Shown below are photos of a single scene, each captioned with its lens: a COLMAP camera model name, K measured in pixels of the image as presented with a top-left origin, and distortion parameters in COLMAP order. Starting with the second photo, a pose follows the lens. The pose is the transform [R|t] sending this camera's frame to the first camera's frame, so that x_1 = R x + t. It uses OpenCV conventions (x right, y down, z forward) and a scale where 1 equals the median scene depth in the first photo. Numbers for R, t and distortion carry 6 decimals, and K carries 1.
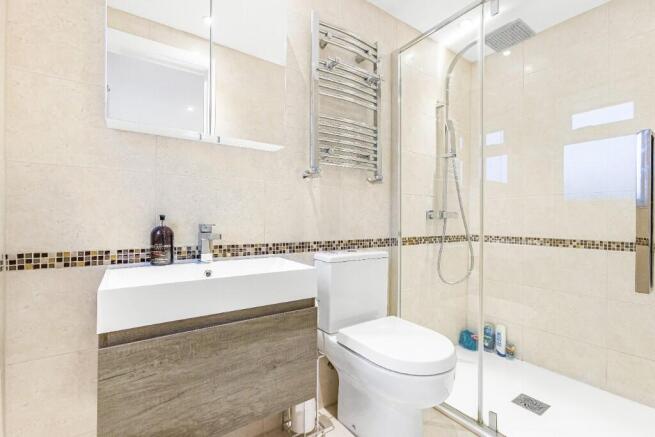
lens RADIAL K [[293.4, 0, 329.4], [0, 293.4, 217.3], [0, 0, 1]] dist [-0.017016, 0.012804]
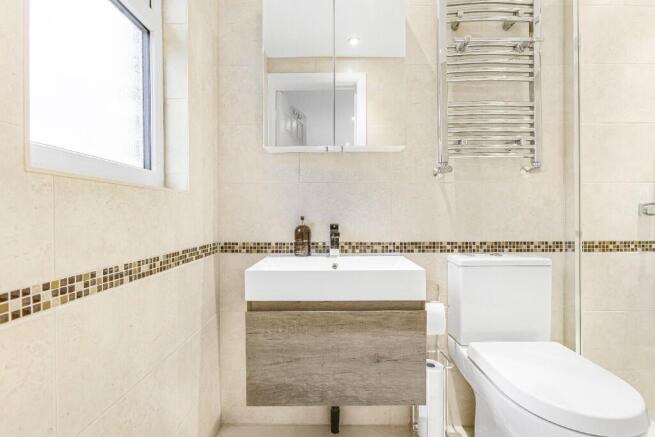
lens RADIAL K [[293.4, 0, 329.4], [0, 293.4, 217.3], [0, 0, 1]] dist [-0.017016, 0.012804]
pose [[0.823500, -0.007319, -0.567270, 0.212332], [0.012602, 0.999906, 0.005393, -0.006774], [0.567177, -0.011590, 0.823515, 0.034752]]
